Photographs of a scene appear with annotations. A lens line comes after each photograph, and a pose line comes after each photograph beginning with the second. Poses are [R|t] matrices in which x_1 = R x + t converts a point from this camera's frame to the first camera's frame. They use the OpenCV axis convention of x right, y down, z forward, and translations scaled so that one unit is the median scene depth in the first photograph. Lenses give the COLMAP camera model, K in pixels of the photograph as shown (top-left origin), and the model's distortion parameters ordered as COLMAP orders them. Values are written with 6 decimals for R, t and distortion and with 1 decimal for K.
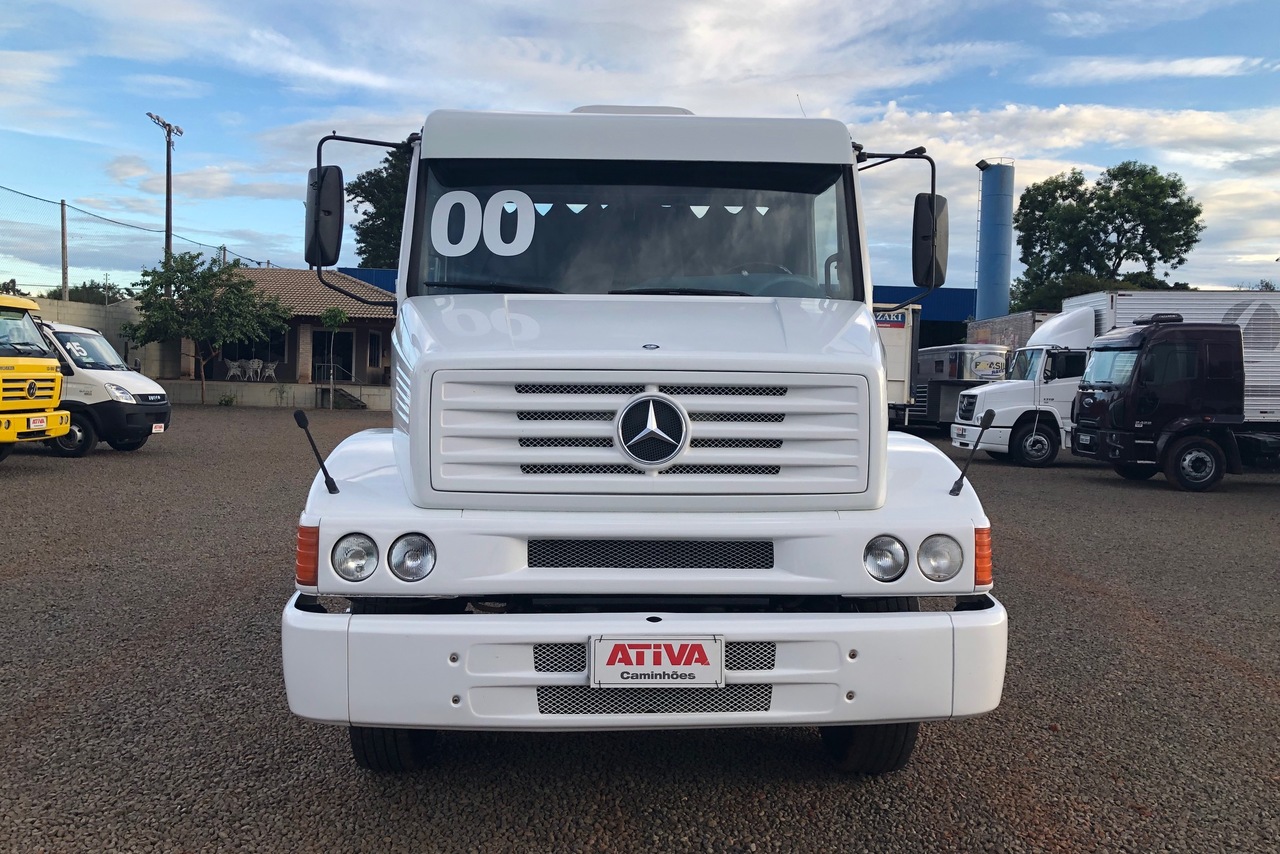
lens RADIAL K [[1029.1, 0, 646.1], [0, 1029.1, 428.1], [0, 0, 1]] dist [0.020378, -0.006636]
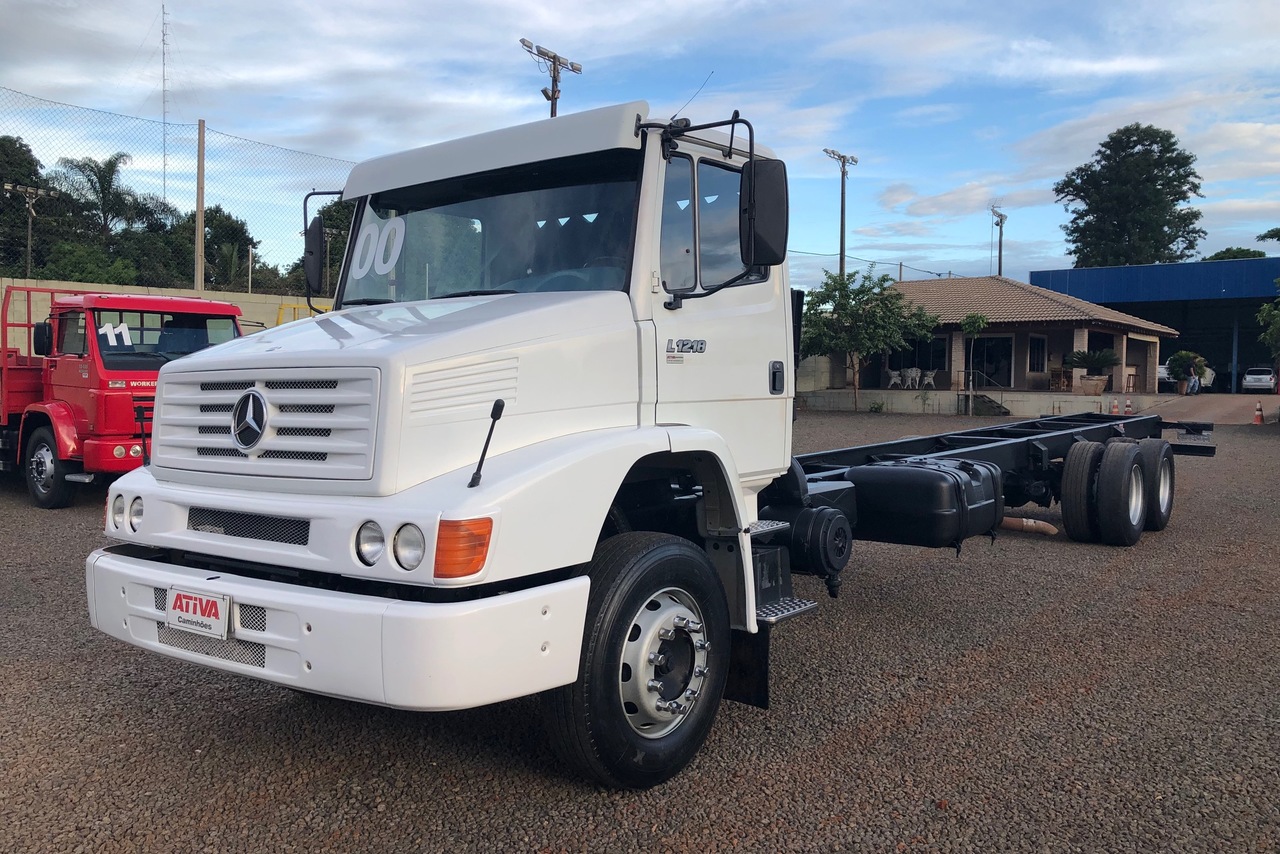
lens RADIAL K [[1029.1, 0, 646.1], [0, 1029.1, 428.1], [0, 0, 1]] dist [0.020378, -0.006636]
pose [[0.778986, 0.006399, -0.627008, 1.085874], [-0.011017, 0.999933, -0.003482, 0.010288], [0.626944, 0.009621, 0.779005, 0.358757]]
